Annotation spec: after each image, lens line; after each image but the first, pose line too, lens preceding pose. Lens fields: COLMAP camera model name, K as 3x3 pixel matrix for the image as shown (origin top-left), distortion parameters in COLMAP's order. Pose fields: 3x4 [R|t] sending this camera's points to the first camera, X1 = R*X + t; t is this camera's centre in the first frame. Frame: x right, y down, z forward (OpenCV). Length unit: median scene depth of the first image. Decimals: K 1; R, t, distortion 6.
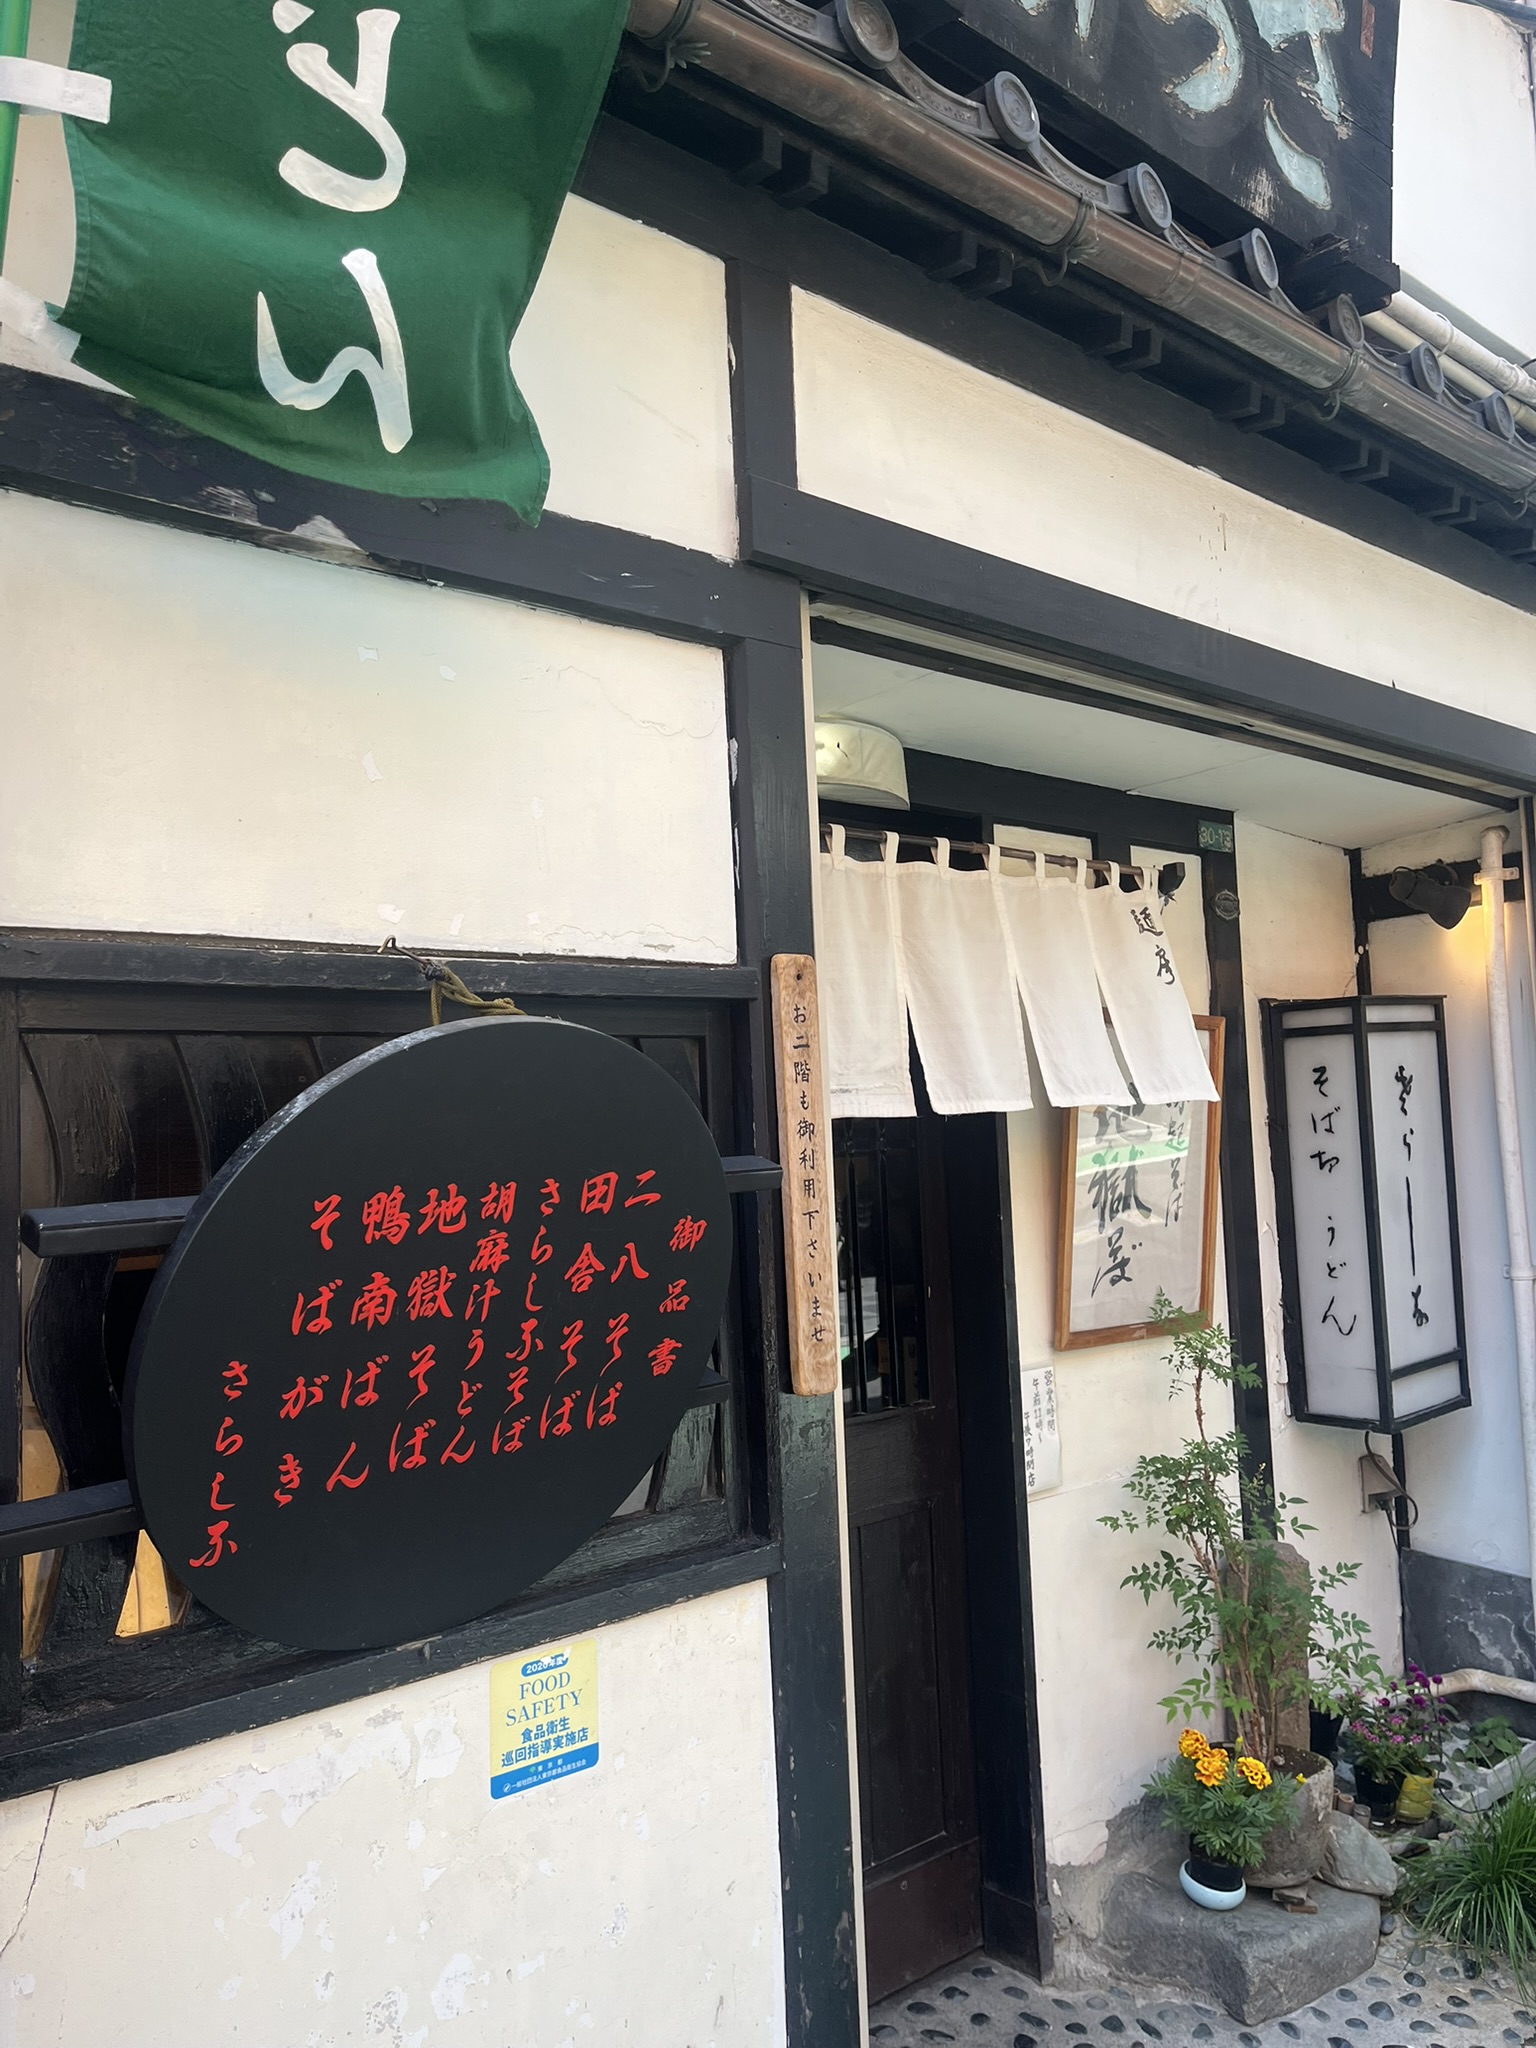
lens RADIAL K [[1525.9, 0, 766.5], [0, 1525.9, 1026.8], [0, 0, 1]] dist [0.002848, -0.040216]
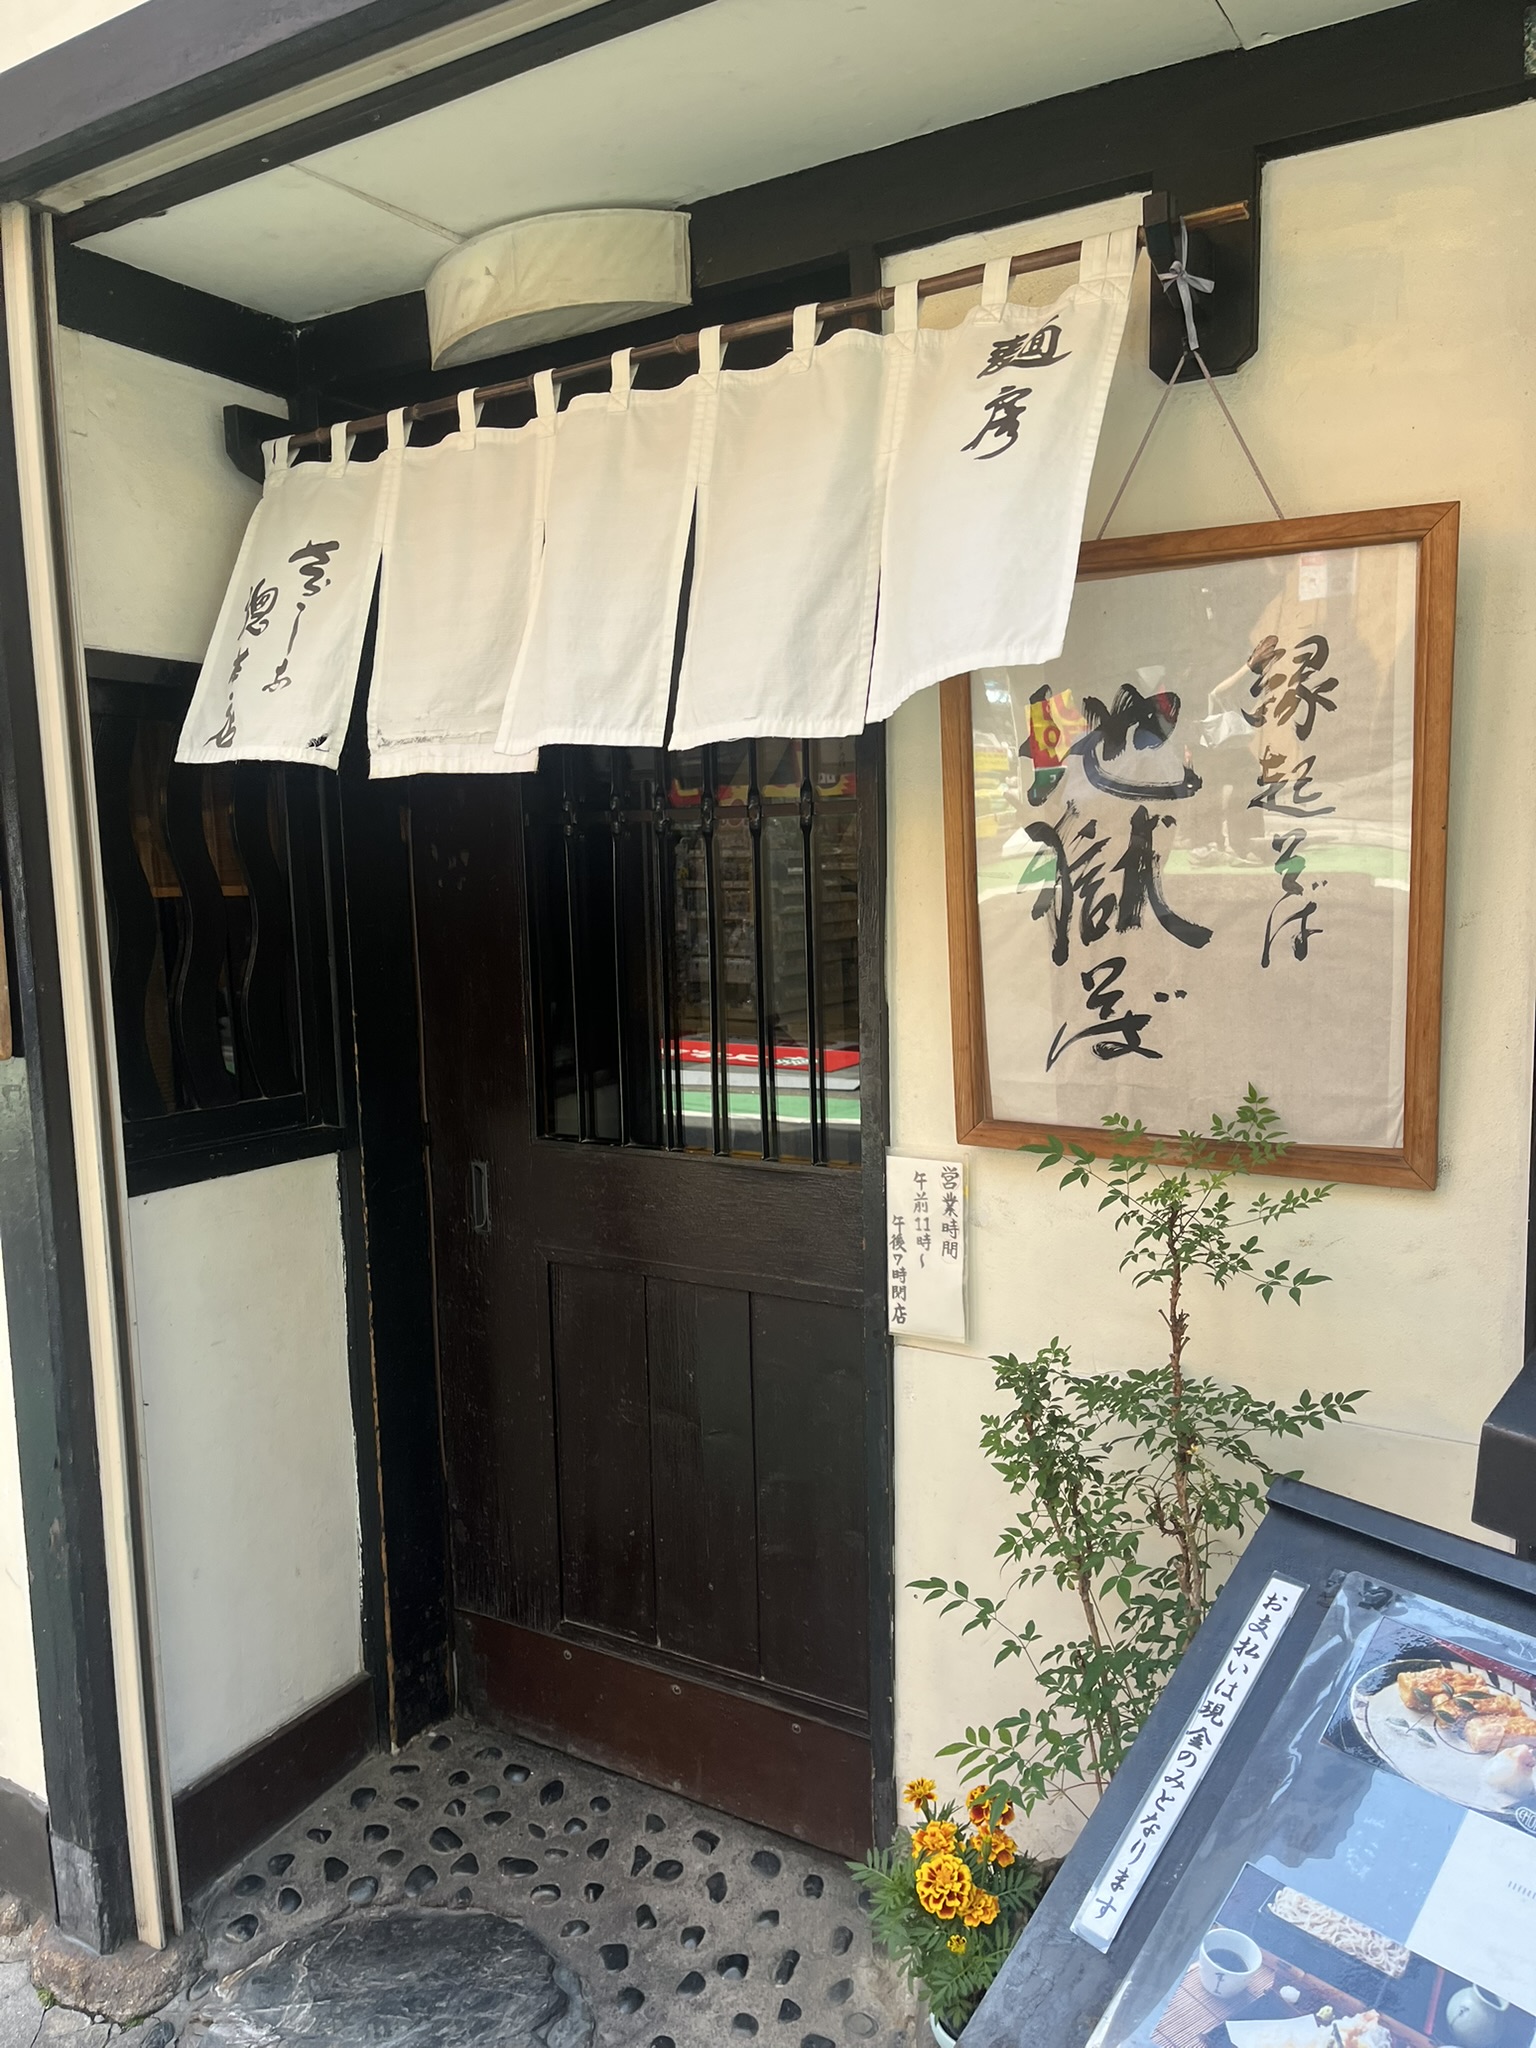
lens RADIAL K [[1525.9, 0, 757.3], [0, 1525.9, 1020.5], [0, 0, 1]] dist [0.002848, -0.040216]
pose [[0.308783, 0.146955, -0.939711, 0.712862], [0.085649, 0.979682, 0.181350, 0.043771], [0.947268, -0.136483, 0.289923, 0.721340]]
